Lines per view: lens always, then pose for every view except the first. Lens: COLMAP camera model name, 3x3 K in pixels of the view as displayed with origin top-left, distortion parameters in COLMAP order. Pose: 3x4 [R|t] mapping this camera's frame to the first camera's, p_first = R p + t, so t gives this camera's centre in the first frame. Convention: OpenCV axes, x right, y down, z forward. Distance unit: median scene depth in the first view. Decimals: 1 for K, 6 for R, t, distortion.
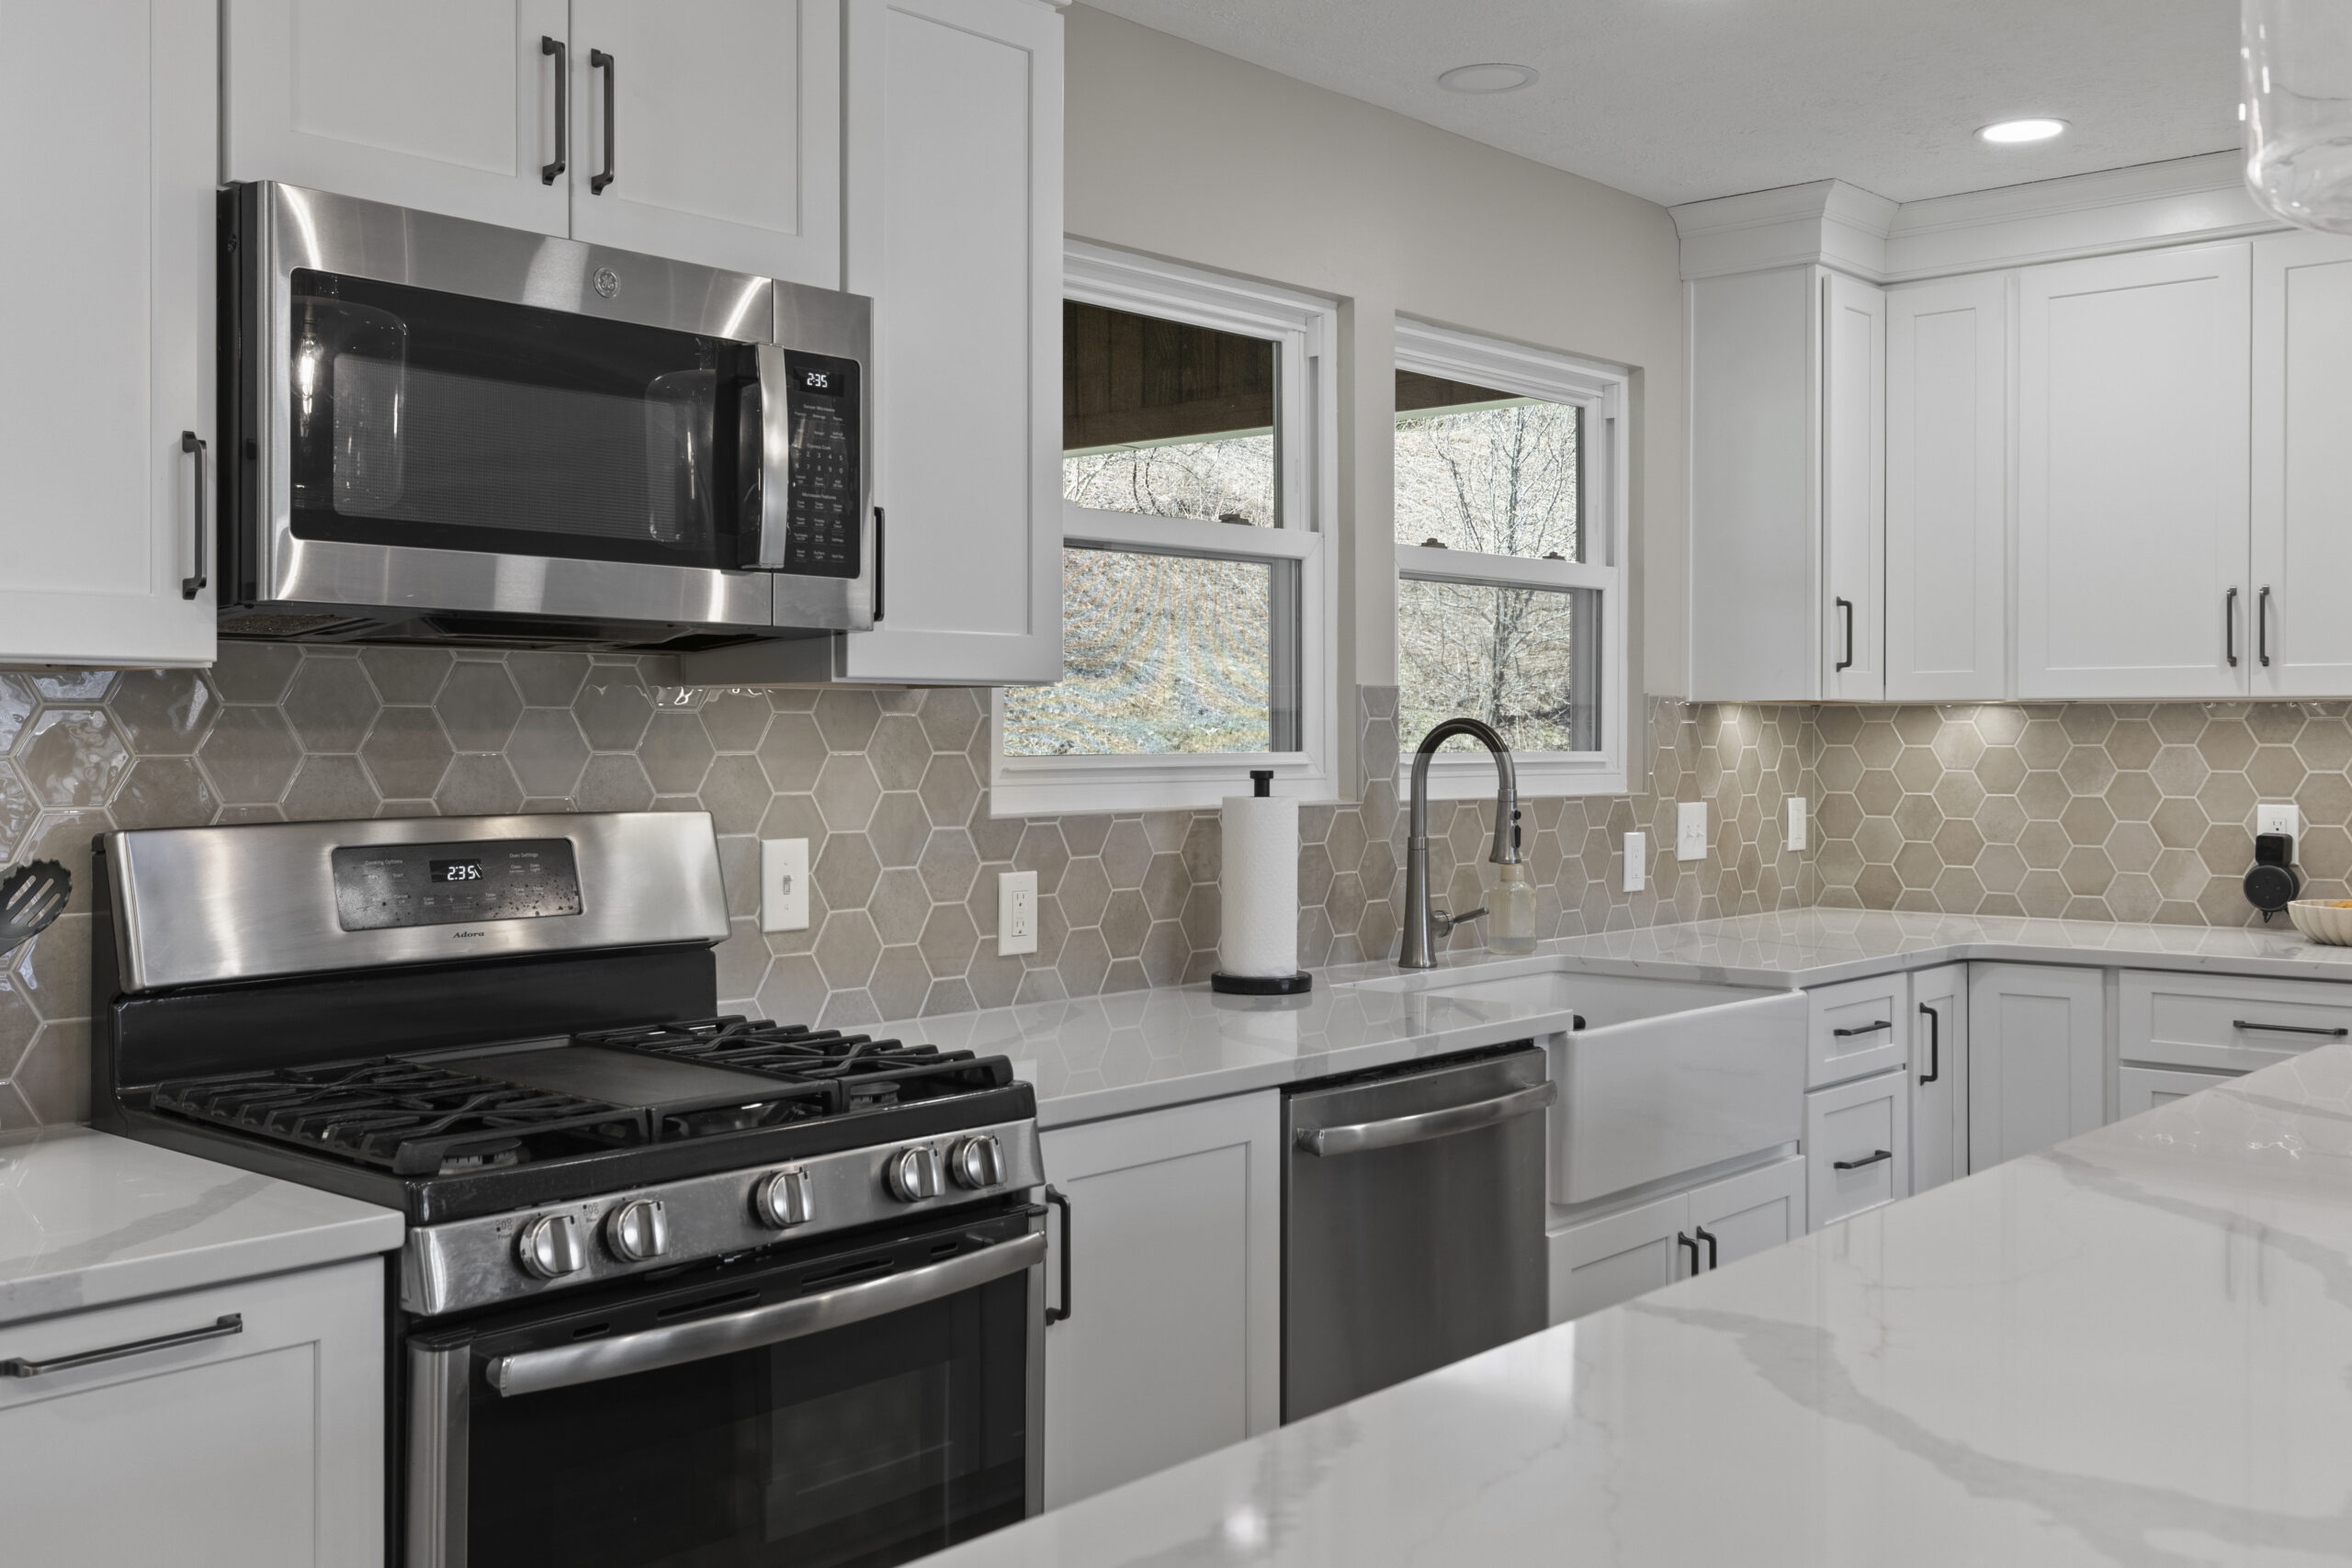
lens RADIAL K [[2270.2, 0, 1162.1], [0, 2270.2, 738.9], [0, 0, 1]] dist [0.007318, 0.020197]
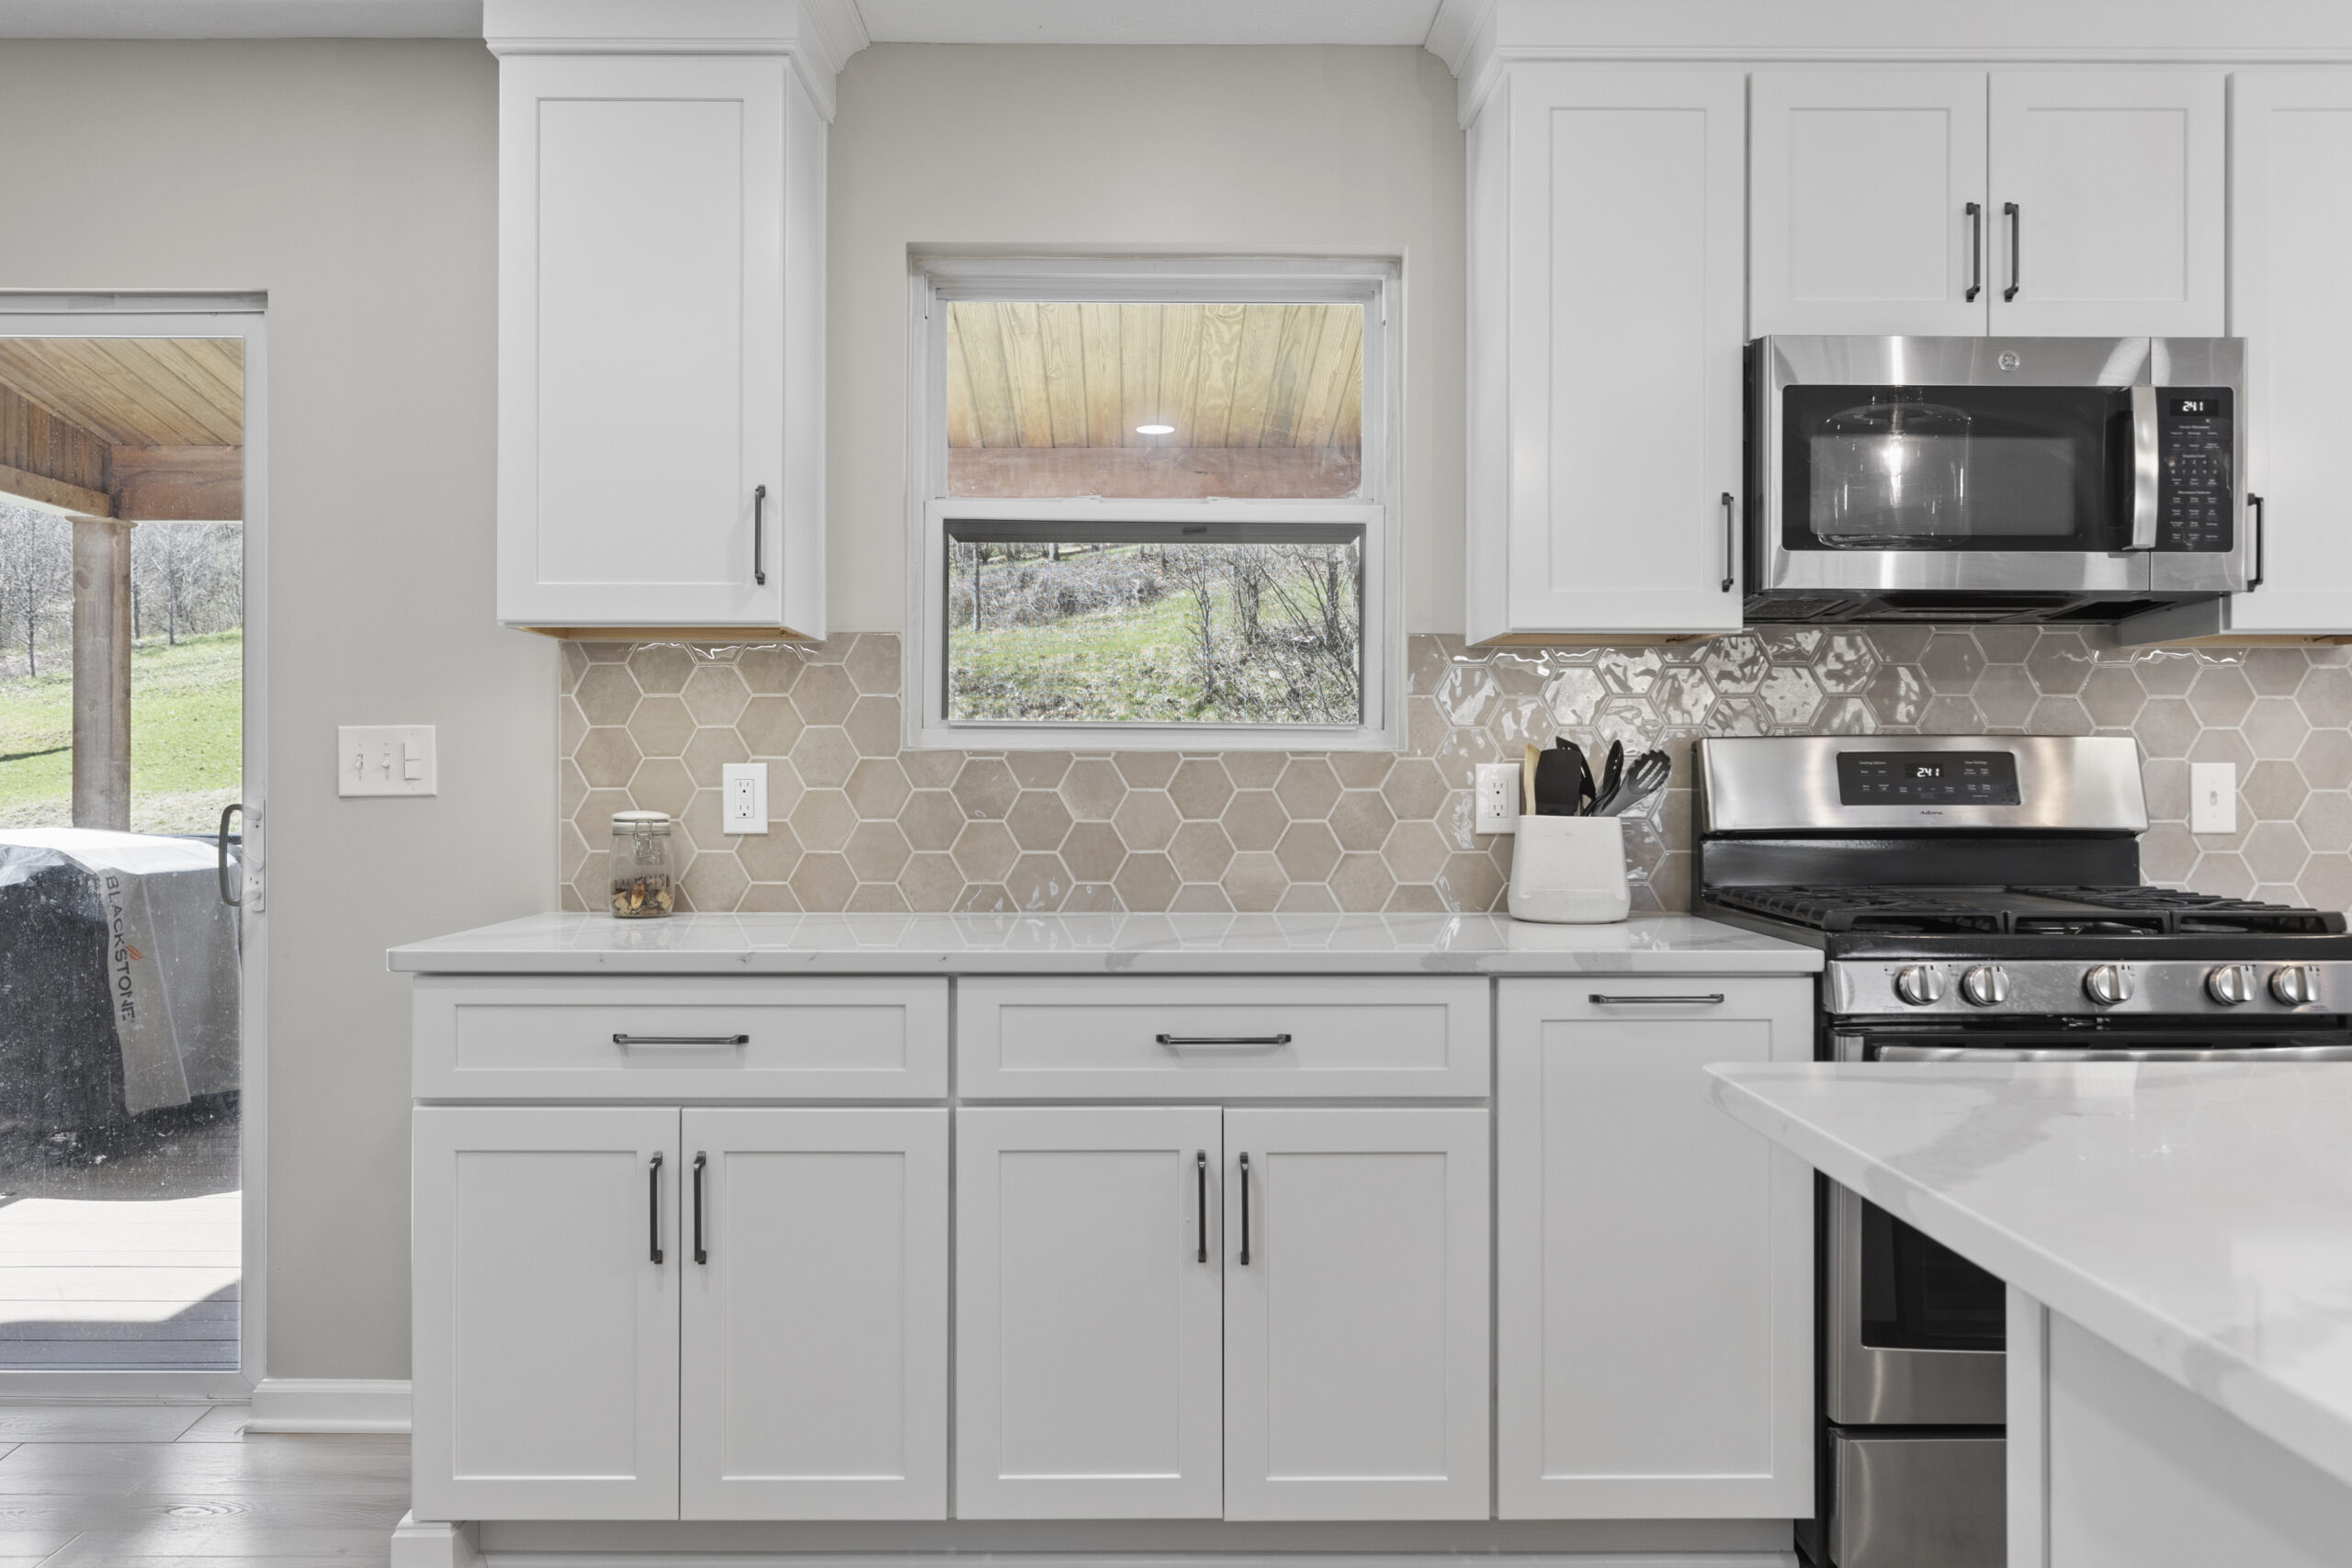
lens RADIAL K [[1841.8, 0, 1176.0], [0, 1841.8, 784.0], [0, 0, 1]] dist [-0.003345, -0.002520]
pose [[0.676824, -0.001973, -0.736142, 0.165552], [0.000678, 0.999998, -0.002056, 0.045993], [0.736144, 0.000893, 0.676824, -0.122030]]
